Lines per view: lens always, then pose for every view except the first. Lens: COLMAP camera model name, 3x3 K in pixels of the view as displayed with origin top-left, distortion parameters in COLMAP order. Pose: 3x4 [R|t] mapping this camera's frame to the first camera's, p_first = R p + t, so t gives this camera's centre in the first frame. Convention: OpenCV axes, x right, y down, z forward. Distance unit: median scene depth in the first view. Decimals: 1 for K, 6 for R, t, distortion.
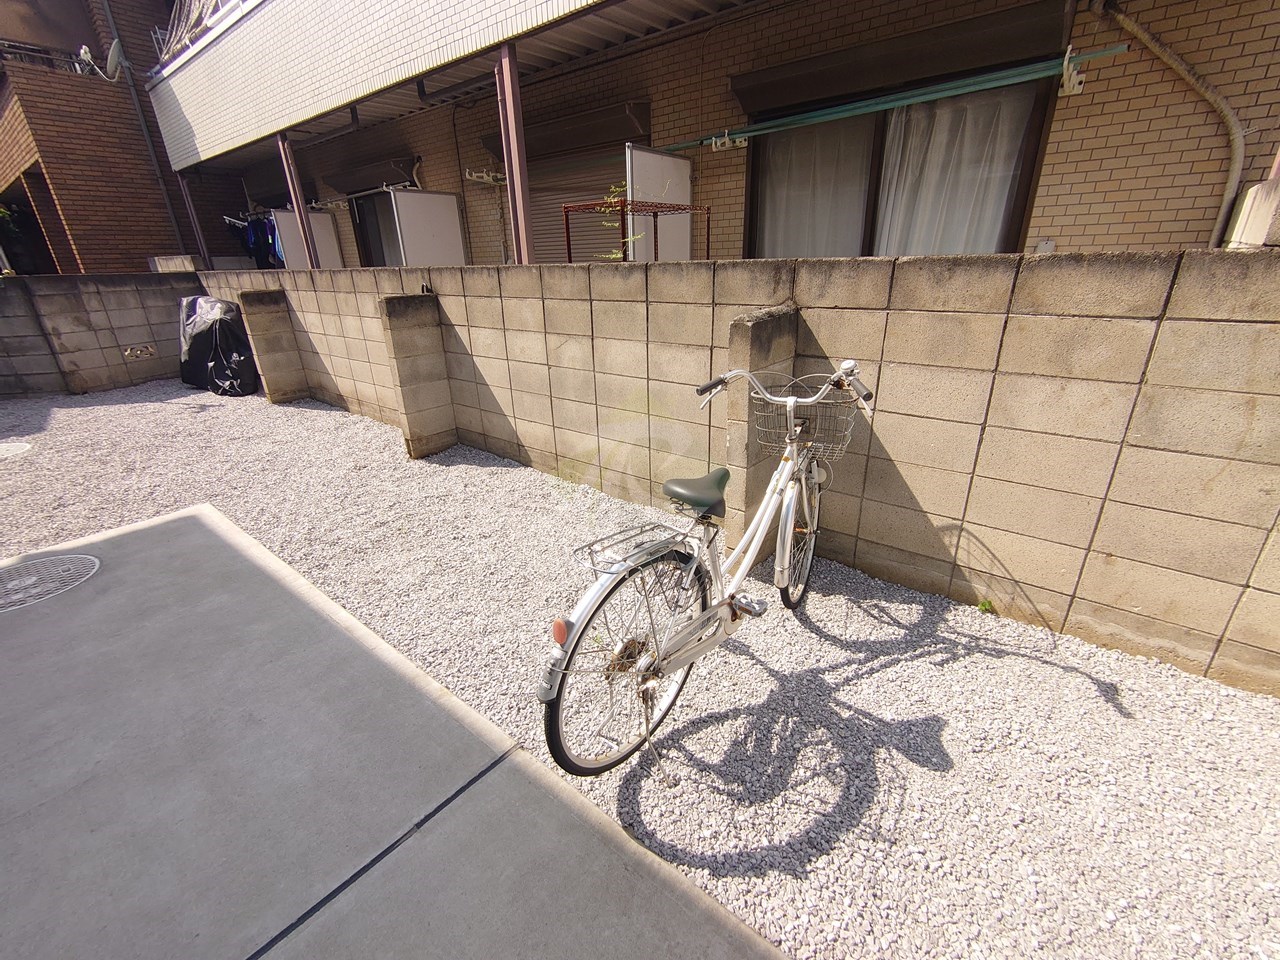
lens RADIAL K [[554.2, 0, 639.9], [0, 554.2, 480.1], [0, 0, 1]] dist [0.000226, -0.000294]
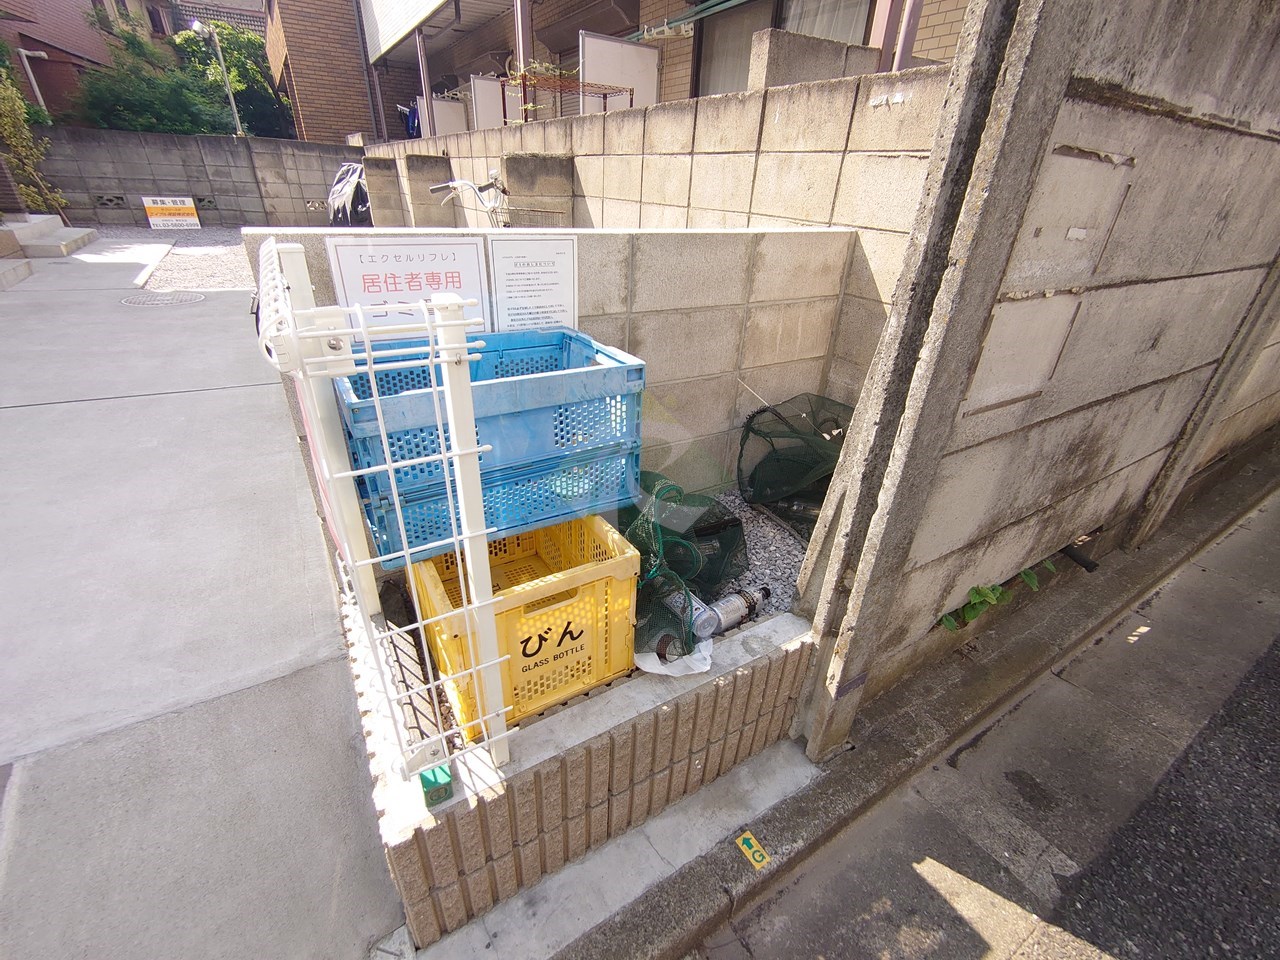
lens RADIAL K [[554.2, 0, 640.1], [0, 554.2, 480.8], [0, 0, 1]] dist [0.000226, -0.000294]
pose [[0.936039, 0.223478, -0.271823, 0.404101], [-0.192071, 0.971705, 0.137472, 0.097633], [0.294854, -0.076470, 0.952478, -0.119104]]
